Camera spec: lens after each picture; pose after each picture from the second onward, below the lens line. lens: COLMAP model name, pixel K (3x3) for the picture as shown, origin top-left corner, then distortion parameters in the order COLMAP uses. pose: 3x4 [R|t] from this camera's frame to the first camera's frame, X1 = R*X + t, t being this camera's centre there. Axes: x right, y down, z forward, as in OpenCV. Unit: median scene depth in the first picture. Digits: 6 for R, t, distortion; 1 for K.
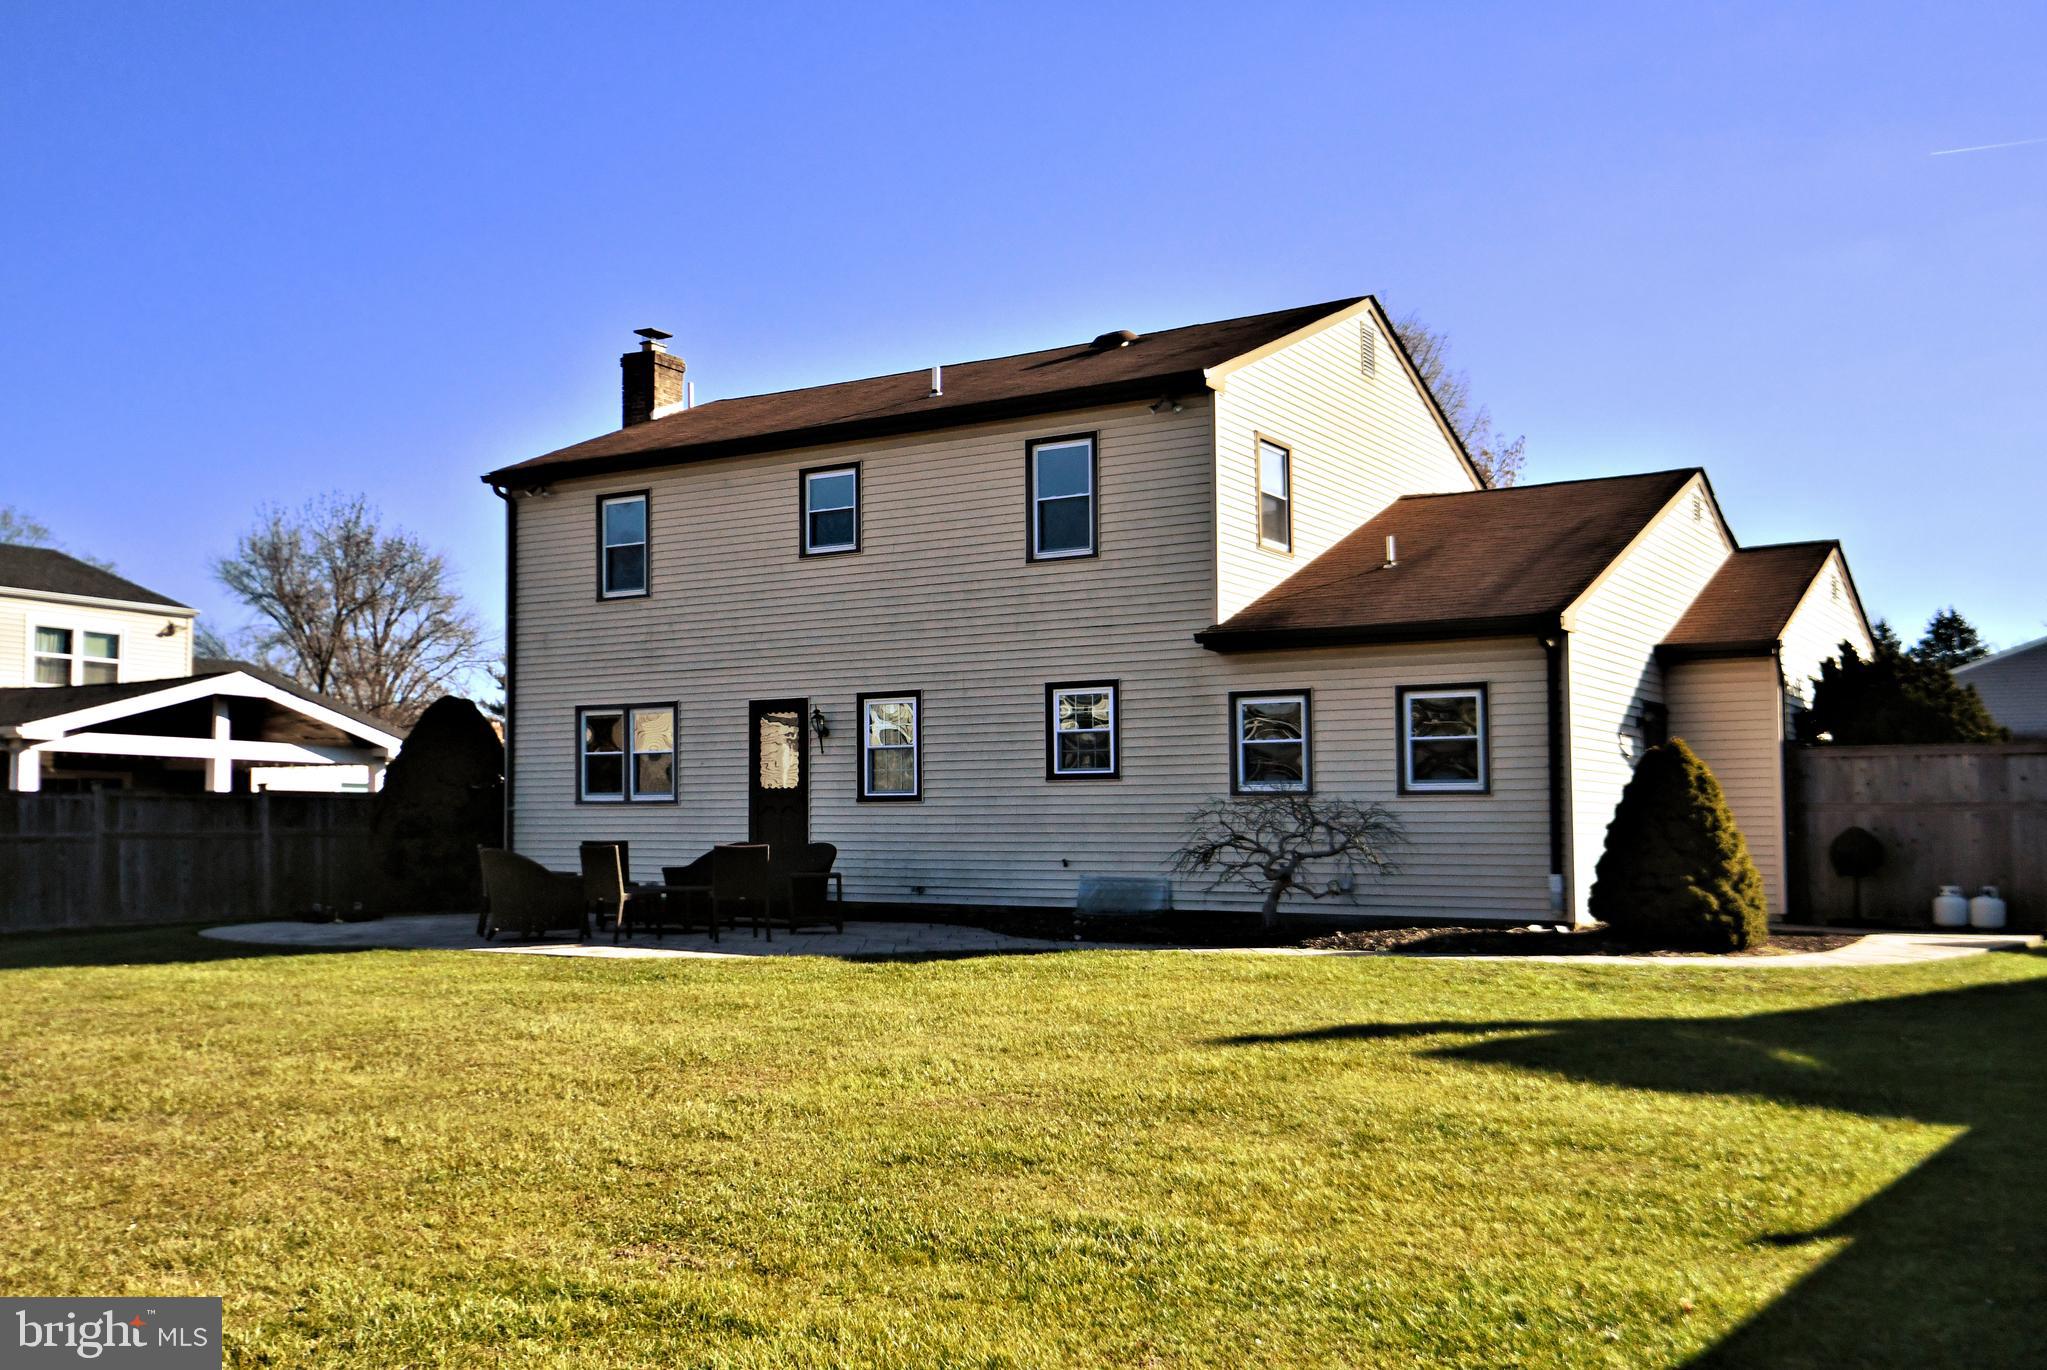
lens RADIAL K [[1965.4, 0, 939.7], [0, 1965.4, 718.5], [0, 0, 1]] dist [0.048844, 0.000000]
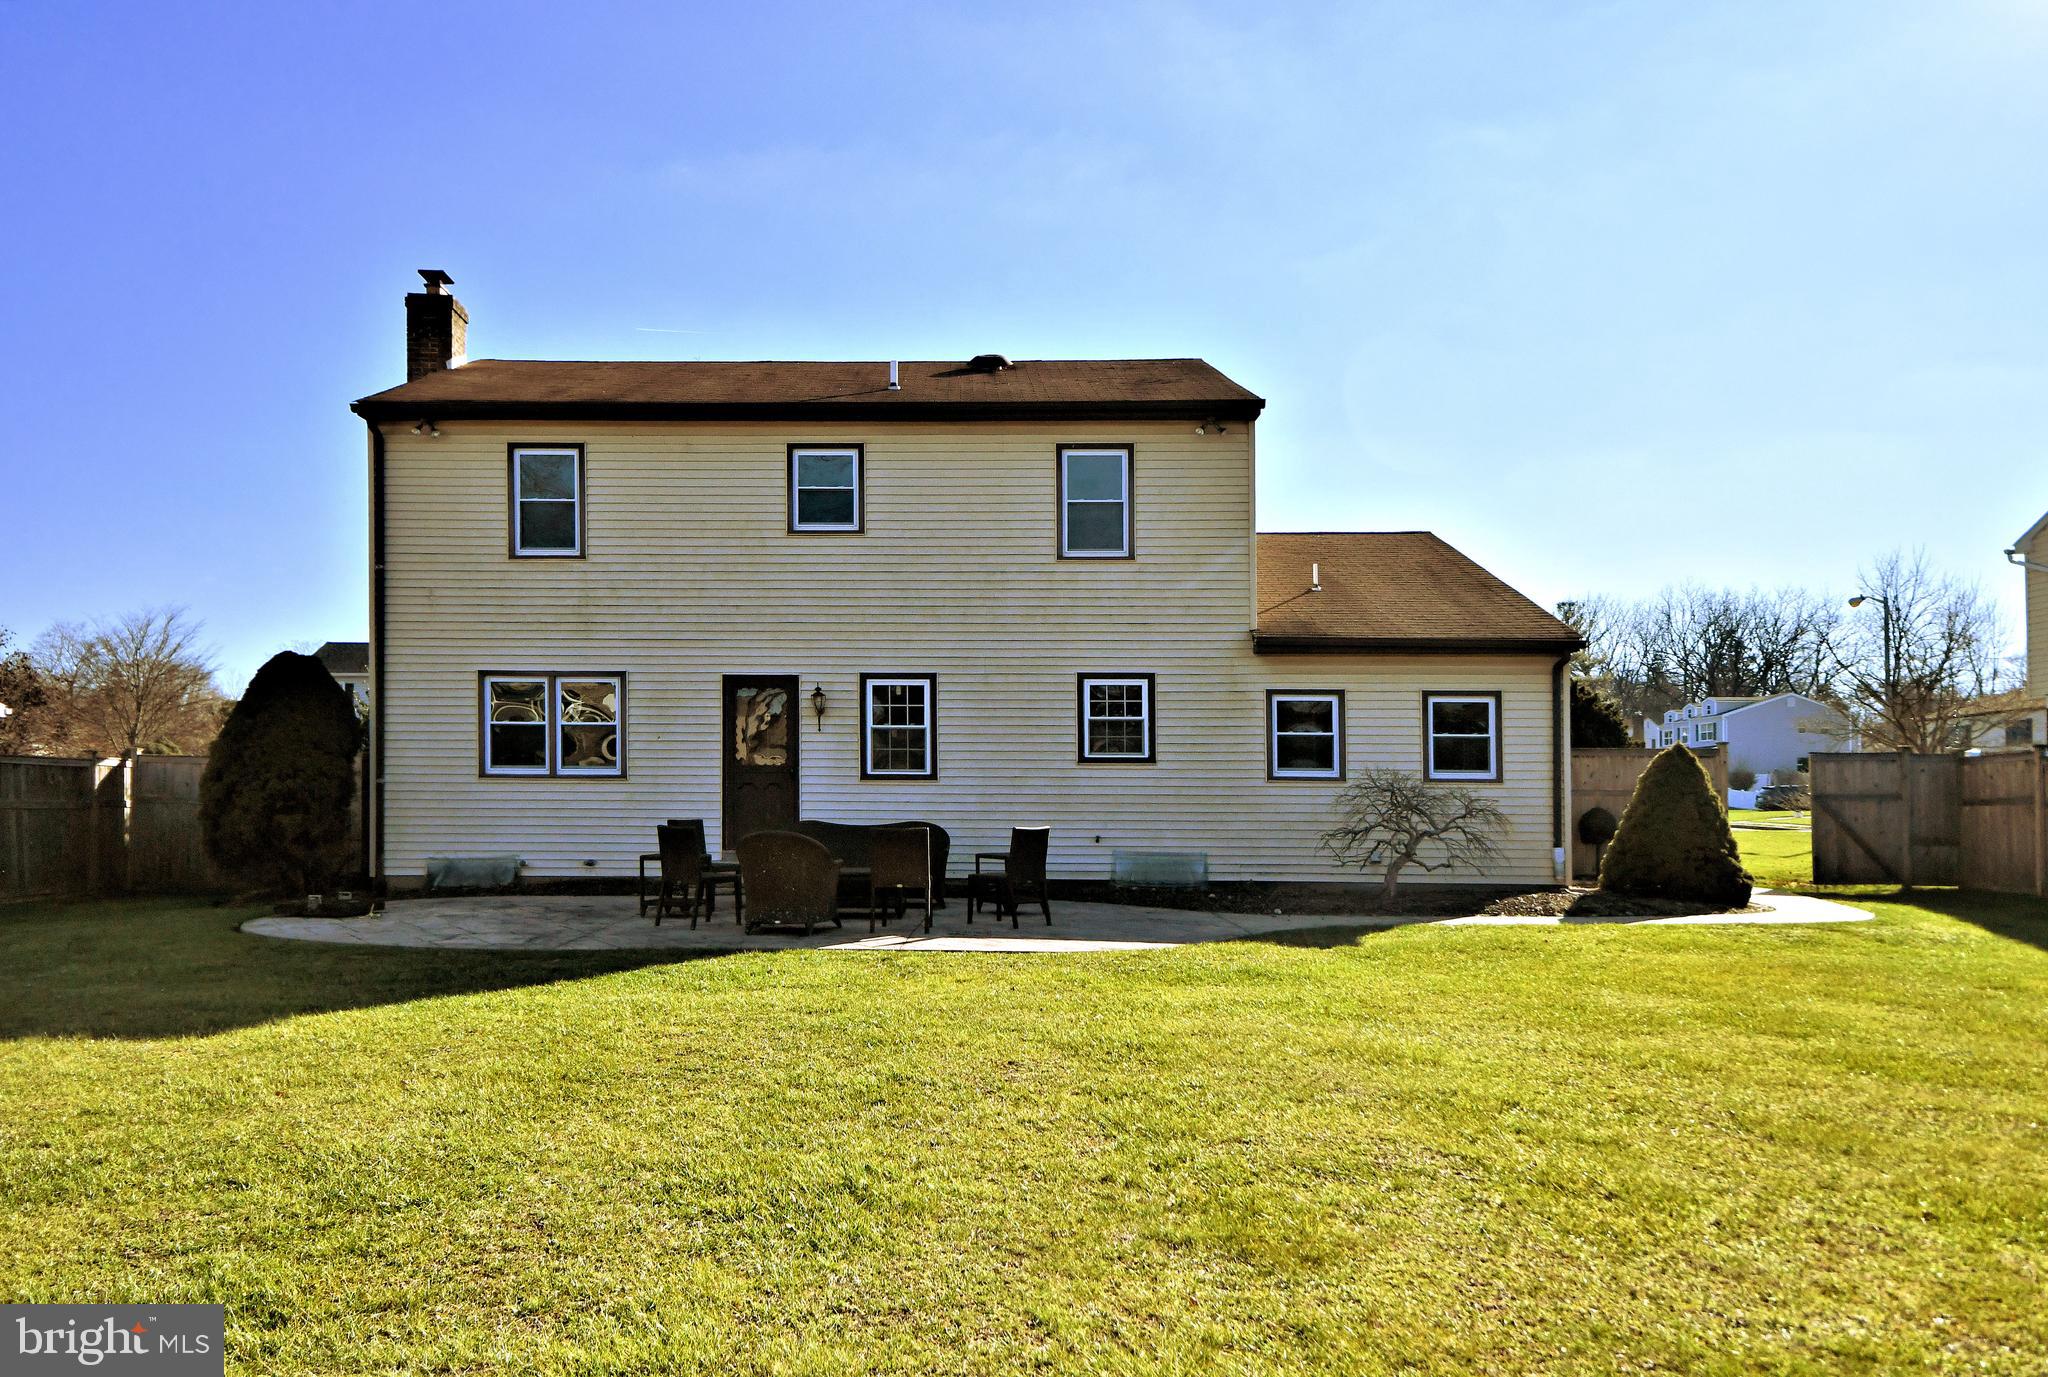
lens RADIAL K [[1558.0, 0, 894.7], [0, 1558.0, 796.7], [0, 0, 1]] dist [0.020415, 0.001513]
pose [[0.843621, 0.009390, 0.536857, -0.481896], [-0.036707, 0.998516, 0.040217, 0.018838], [-0.535683, -0.053634, 0.842714, 0.325195]]
